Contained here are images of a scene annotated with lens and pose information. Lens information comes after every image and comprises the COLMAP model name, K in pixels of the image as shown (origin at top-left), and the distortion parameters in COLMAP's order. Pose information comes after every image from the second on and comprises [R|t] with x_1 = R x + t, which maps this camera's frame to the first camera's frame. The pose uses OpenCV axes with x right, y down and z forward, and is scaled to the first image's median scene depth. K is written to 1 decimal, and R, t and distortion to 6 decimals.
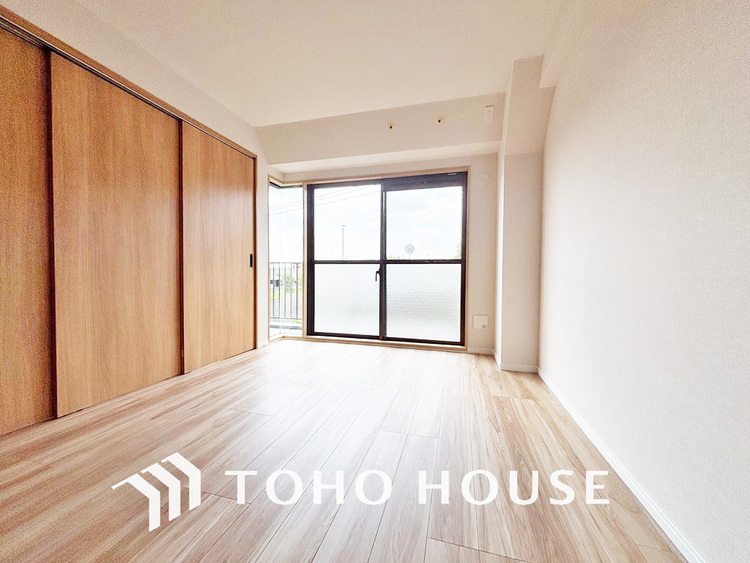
lens RADIAL K [[302.7, 0, 372.7], [0, 302.7, 284.0], [0, 0, 1]] dist [-0.000220, -0.000777]
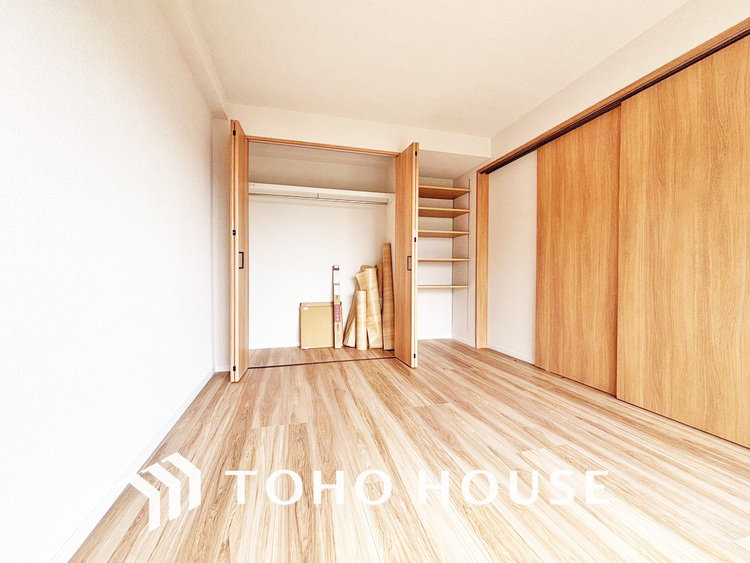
lens RADIAL K [[302.7, 0, 376.6], [0, 302.7, 281.9], [0, 0, 1]] dist [-0.000220, -0.000777]
pose [[-0.861244, -0.003263, -0.508181, 0.404771], [-0.028650, 0.998701, 0.042143, -0.051529], [0.507383, 0.050855, -0.860219, 1.456521]]
